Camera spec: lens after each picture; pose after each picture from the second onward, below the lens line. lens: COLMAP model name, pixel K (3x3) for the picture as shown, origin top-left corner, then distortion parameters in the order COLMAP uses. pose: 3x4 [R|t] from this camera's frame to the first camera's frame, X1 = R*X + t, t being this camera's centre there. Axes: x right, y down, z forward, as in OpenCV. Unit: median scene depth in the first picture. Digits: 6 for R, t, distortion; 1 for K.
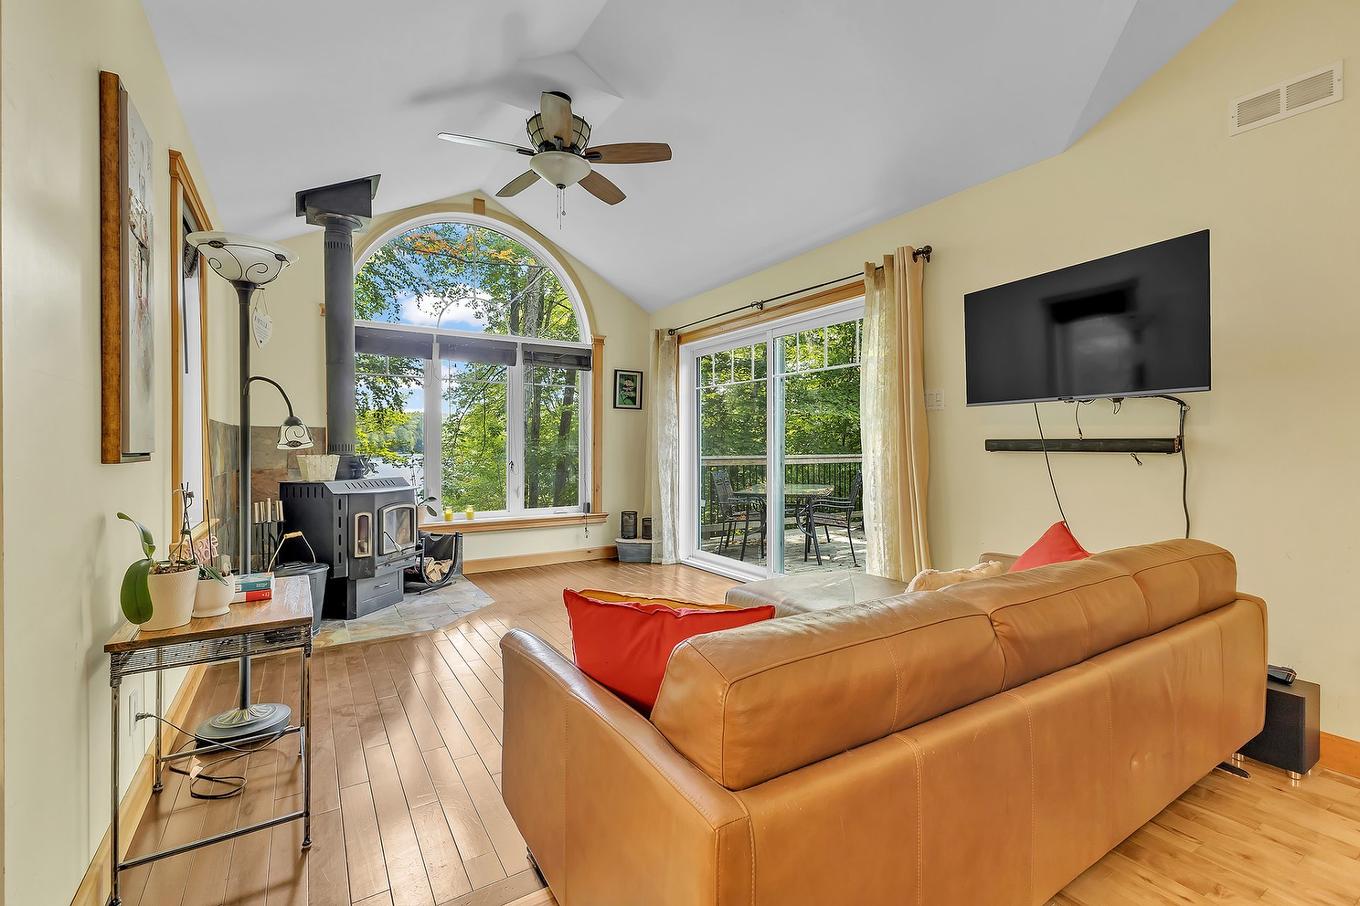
lens RADIAL K [[593.0, 0, 680.0], [0, 593.0, 453.0], [0, 0, 1]] dist [0.000384, 0.000073]
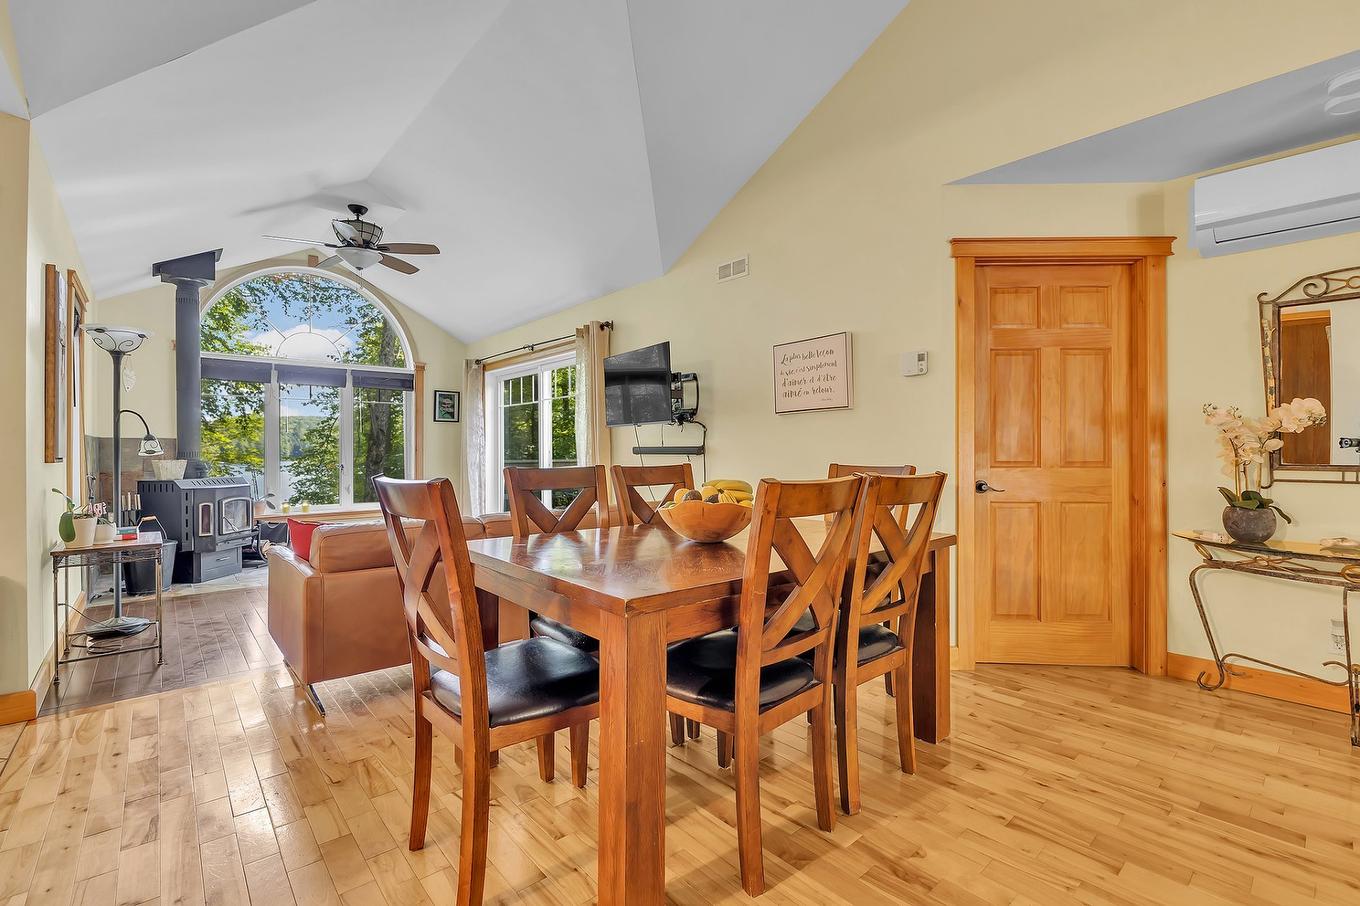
lens RADIAL K [[588.4, 0, 681.9], [0, 588.4, 450.5], [0, 0, 1]] dist [-0.023606, 0.000243]
pose [[0.985165, -0.005818, 0.171508, 0.294916], [0.007794, 0.999911, -0.010854, 0.004945], [-0.171430, 0.012029, 0.985123, -0.464010]]
